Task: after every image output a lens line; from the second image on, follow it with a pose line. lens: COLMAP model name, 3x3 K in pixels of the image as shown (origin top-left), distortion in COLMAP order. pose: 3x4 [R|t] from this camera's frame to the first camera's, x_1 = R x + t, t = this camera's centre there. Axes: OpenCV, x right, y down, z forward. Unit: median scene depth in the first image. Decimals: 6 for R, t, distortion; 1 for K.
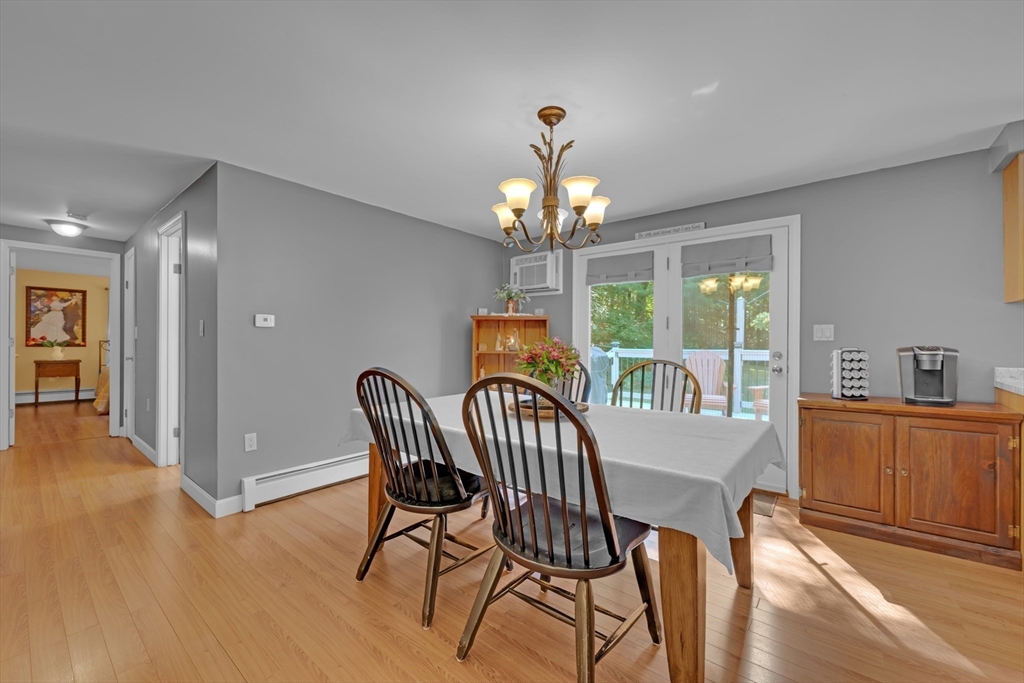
lens RADIAL K [[409.7, 0, 514.6], [0, 409.7, 342.8], [0, 0, 1]] dist [-0.000308, 0.000043]
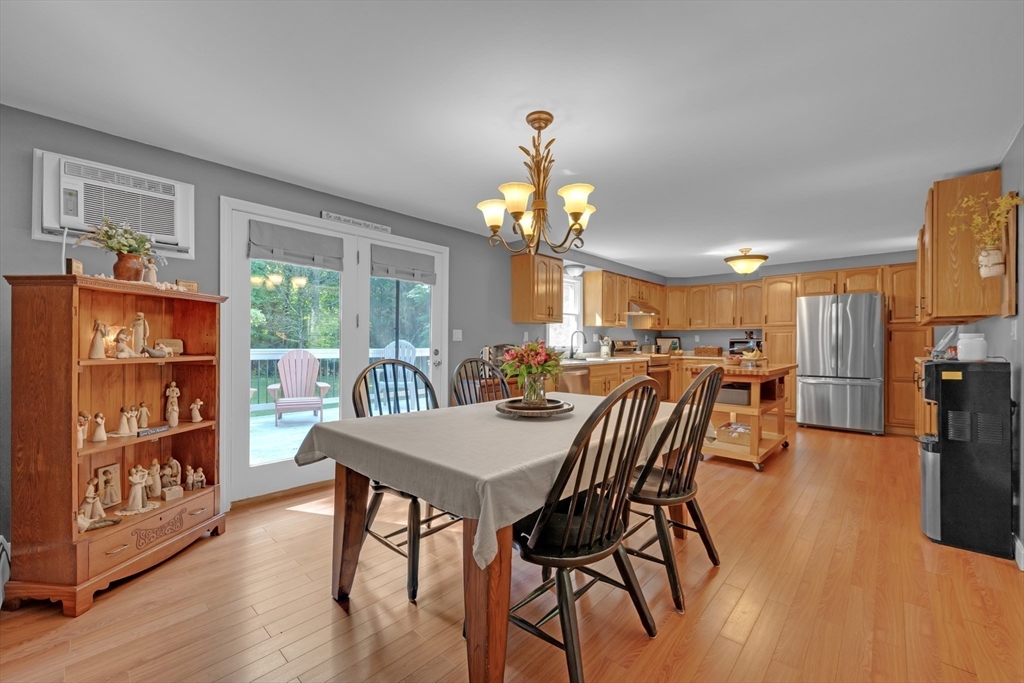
lens RADIAL K [[419.3, 0, 521.7], [0, 419.3, 347.0], [0, 0, 1]] dist [-0.002207, -0.000062]
pose [[0.042997, -0.010754, 0.999017, -0.812988], [-0.004836, 0.999928, 0.010972, -0.001462], [-0.999064, -0.005303, 0.042942, 0.839658]]
